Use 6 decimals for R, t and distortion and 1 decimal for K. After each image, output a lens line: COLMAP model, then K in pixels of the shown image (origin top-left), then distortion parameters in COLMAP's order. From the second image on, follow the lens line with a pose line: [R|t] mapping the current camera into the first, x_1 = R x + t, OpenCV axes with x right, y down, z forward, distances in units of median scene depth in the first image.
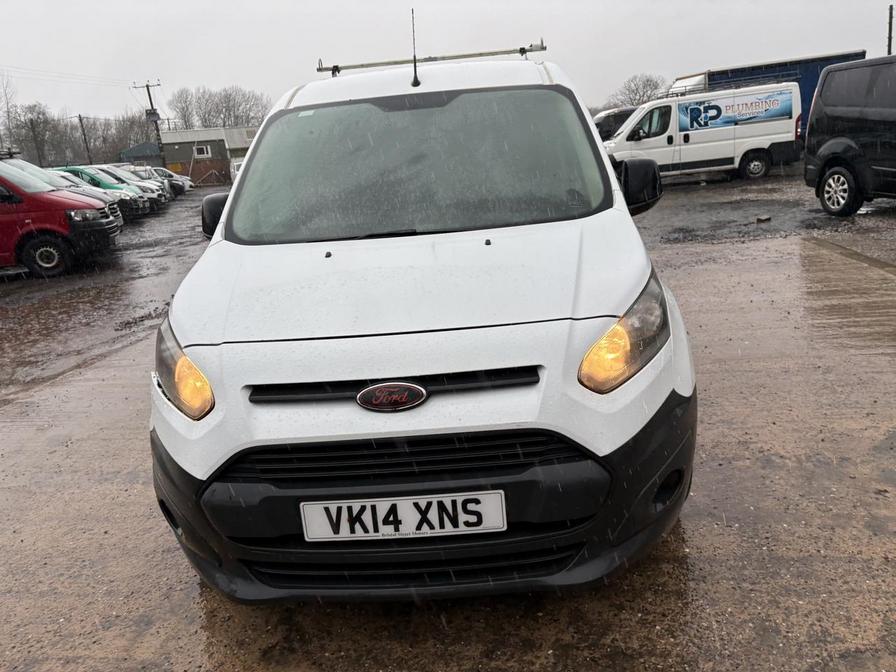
lens RADIAL K [[677.6, 0, 448.0], [0, 677.6, 336.0], [0, 0, 1]] dist [0.012567, -0.001307]
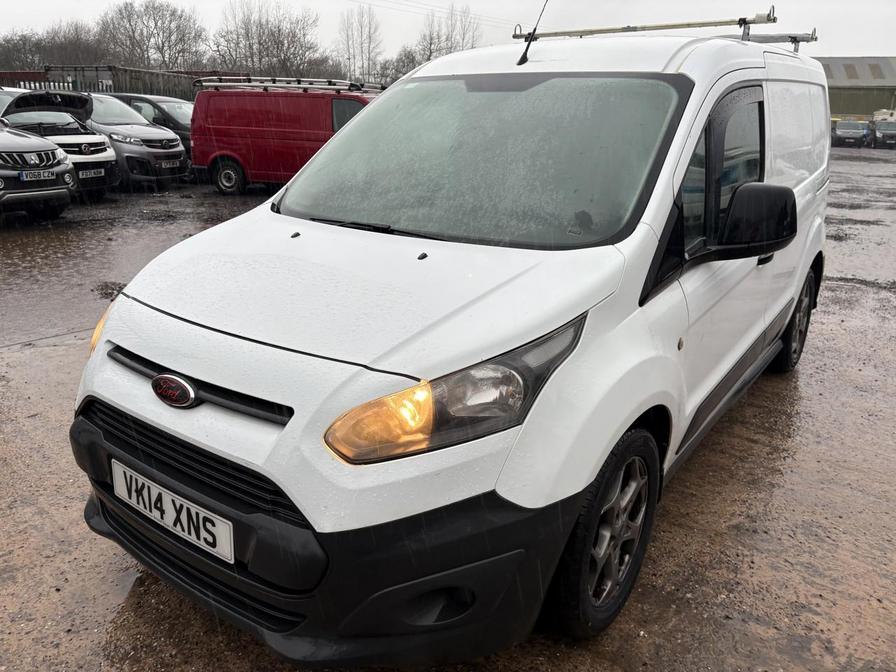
lens RADIAL K [[677.6, 0, 448.0], [0, 677.6, 336.0], [0, 0, 1]] dist [0.012567, -0.001307]
pose [[0.825104, 0.262421, -0.500338, 0.700965], [-0.231176, 0.964870, 0.124832, -0.197671], [0.515520, 0.012667, 0.856784, 0.342458]]
